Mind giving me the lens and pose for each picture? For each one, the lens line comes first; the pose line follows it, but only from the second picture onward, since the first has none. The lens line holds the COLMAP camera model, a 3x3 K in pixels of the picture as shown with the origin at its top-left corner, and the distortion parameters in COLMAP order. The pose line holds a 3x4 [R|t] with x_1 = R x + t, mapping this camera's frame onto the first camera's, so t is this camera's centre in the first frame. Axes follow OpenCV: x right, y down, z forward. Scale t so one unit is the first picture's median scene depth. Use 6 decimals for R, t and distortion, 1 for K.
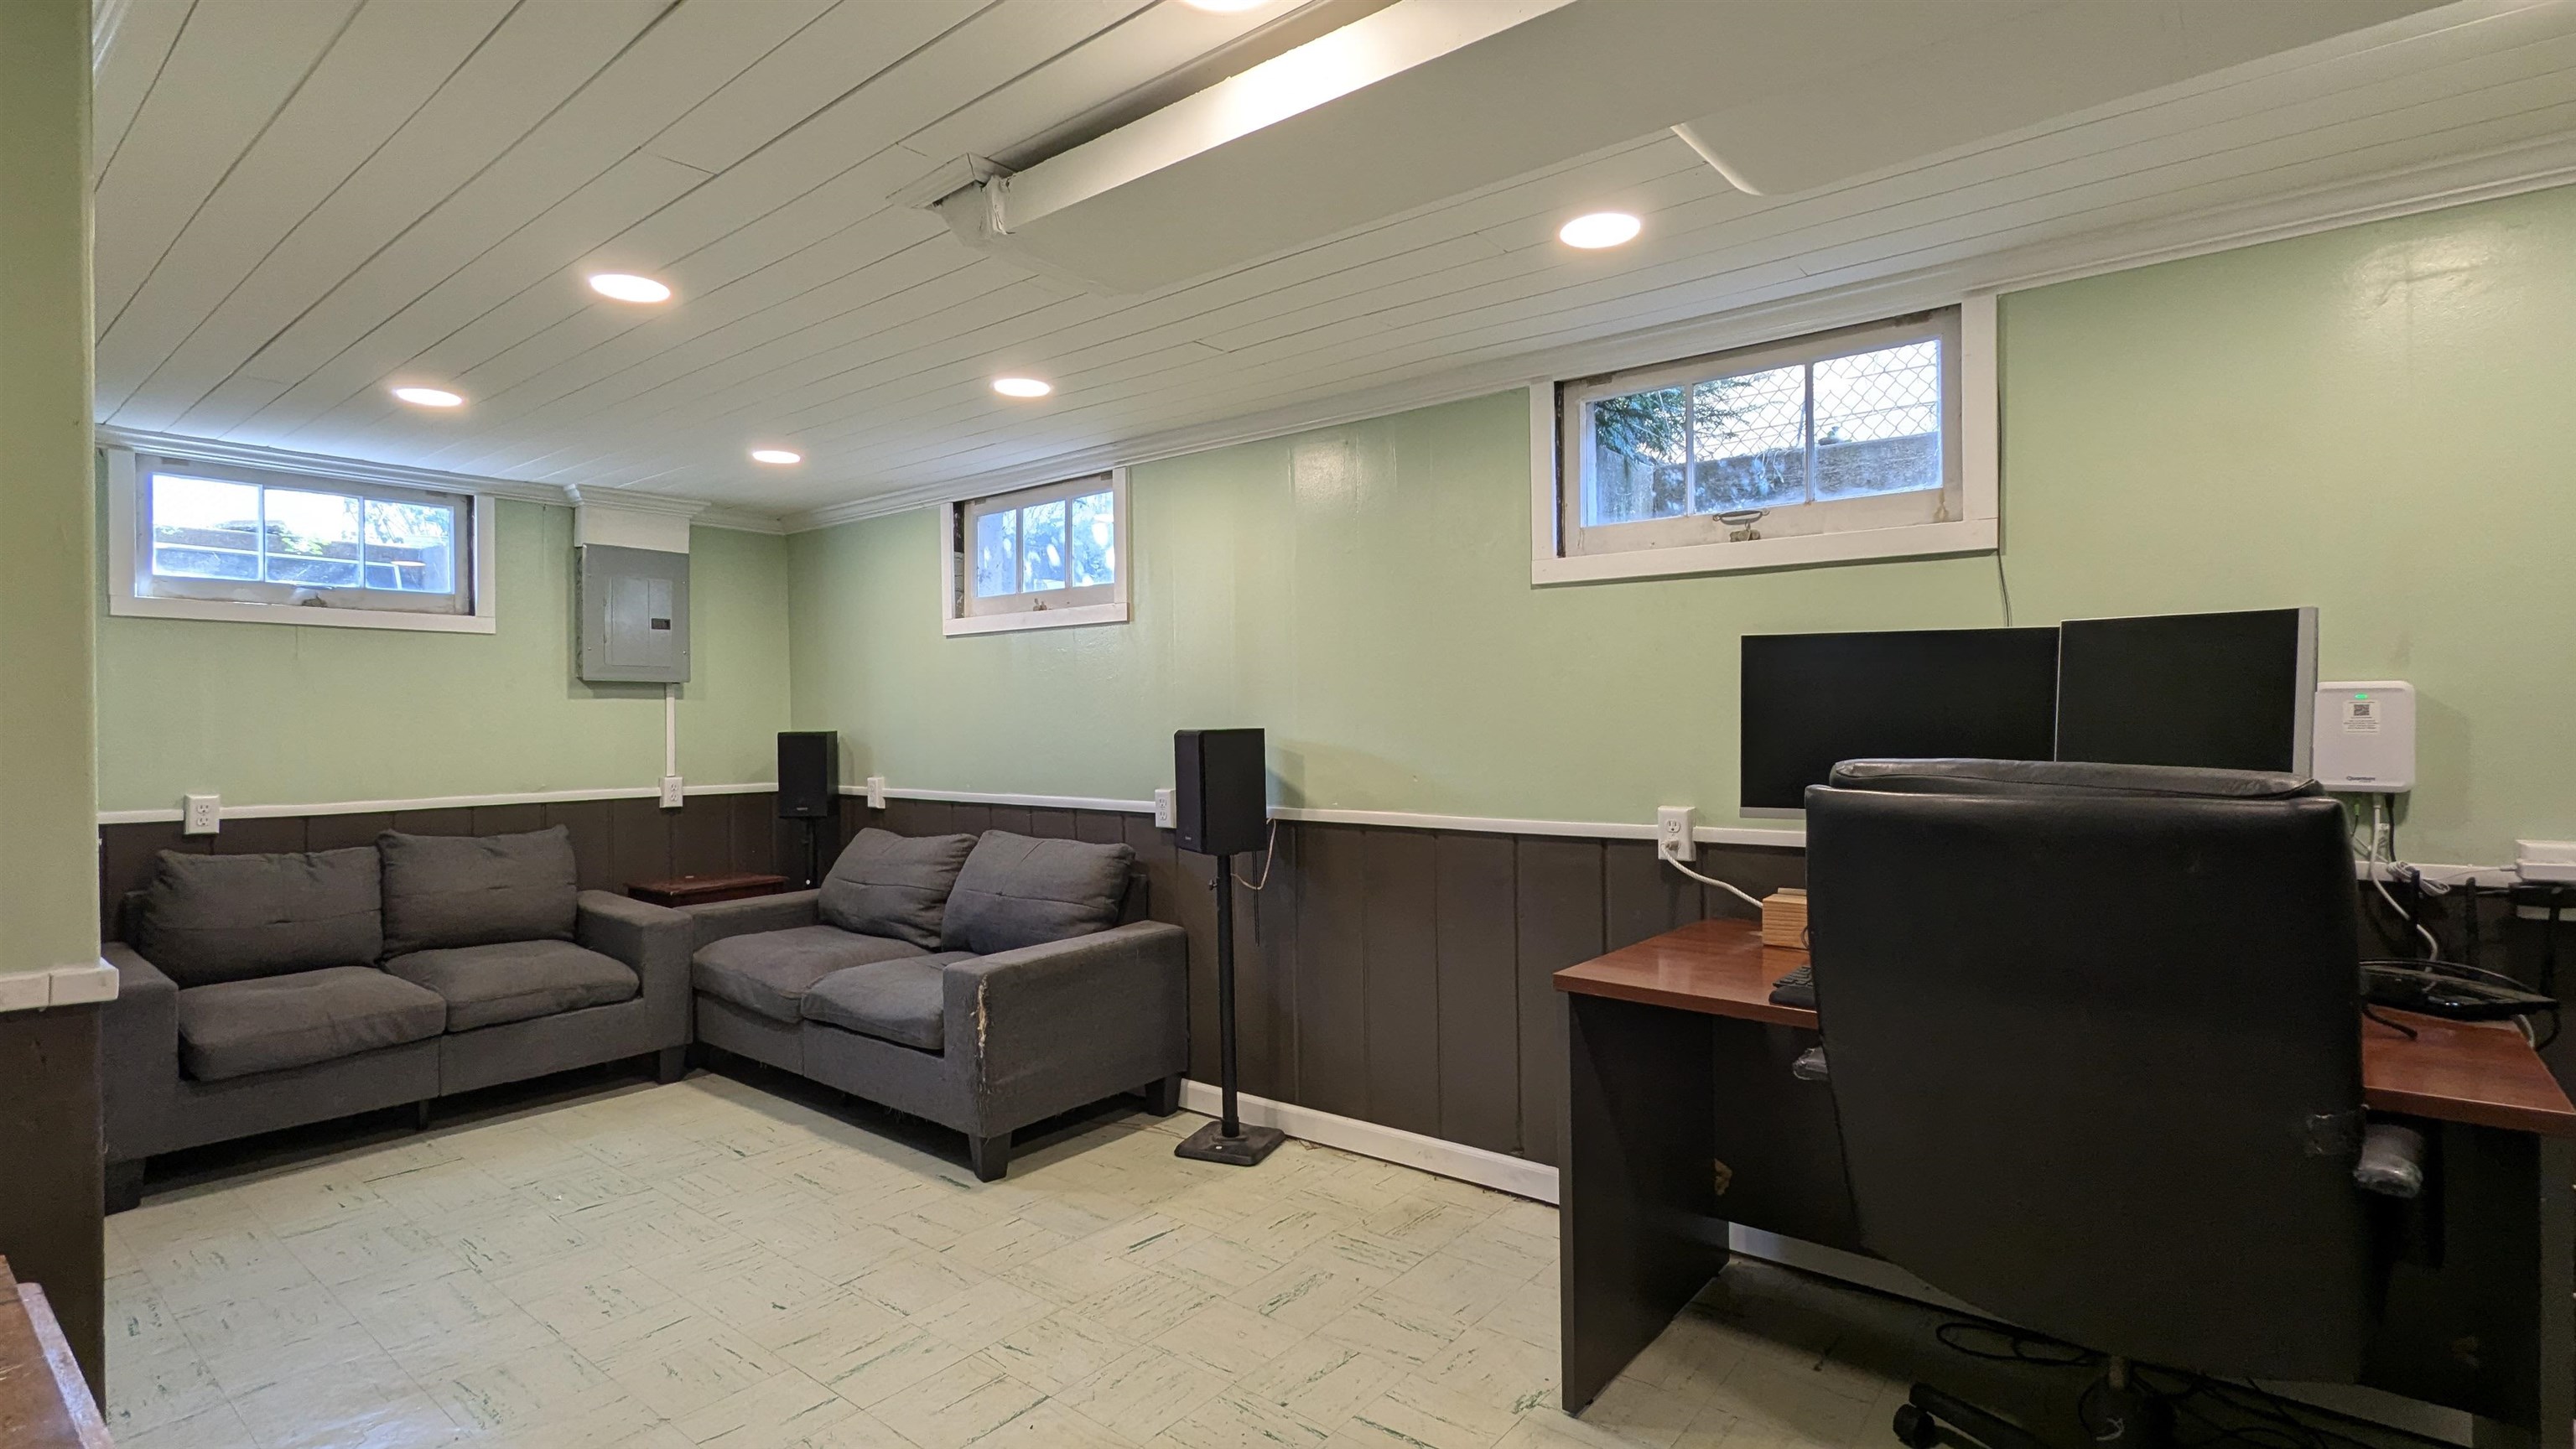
lens RADIAL K [[1215.3, 0, 1286.7], [0, 1215.3, 722.0], [0, 0, 1]] dist [0.002082, 0.000066]
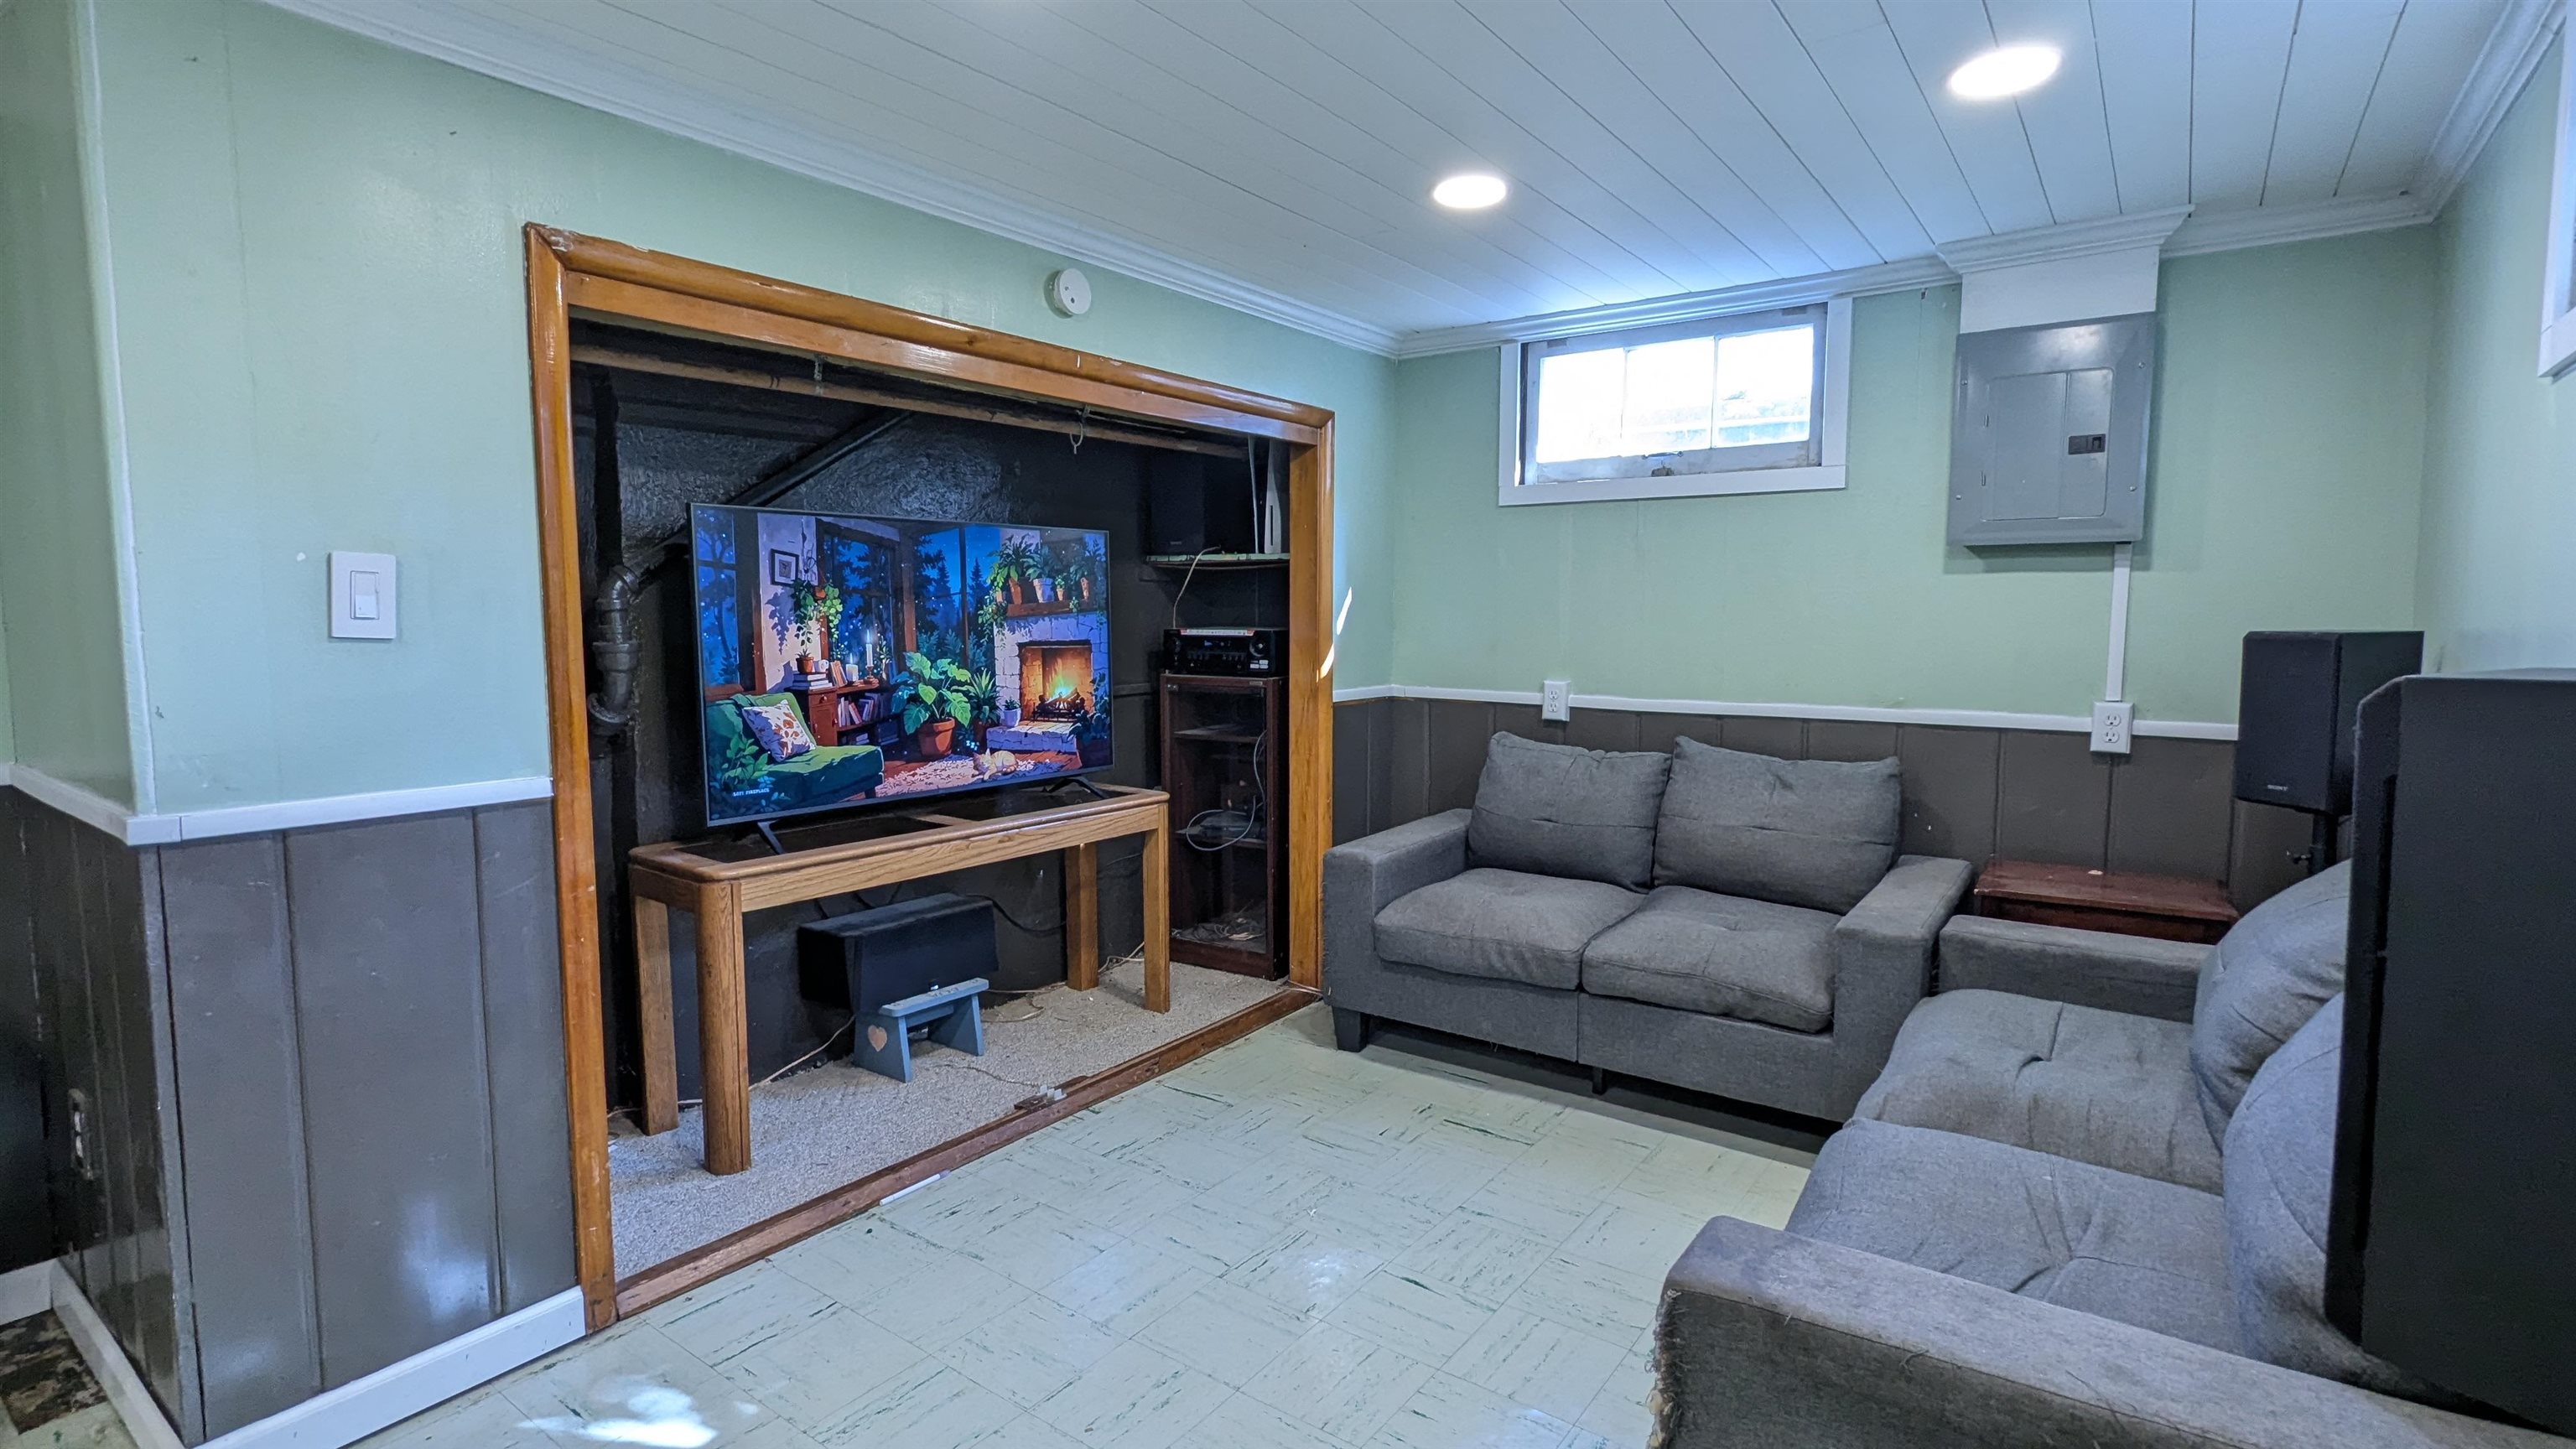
lens RADIAL K [[1215.3, 0, 1283.5], [0, 1215.3, 728.8], [0, 0, 1]] dist [0.002082, 0.000066]
pose [[0.053678, 0.104403, -0.993085, 0.077059], [-0.002812, 0.994531, 0.104403, -0.003410], [0.998554, -0.002812, 0.053678, 0.630711]]
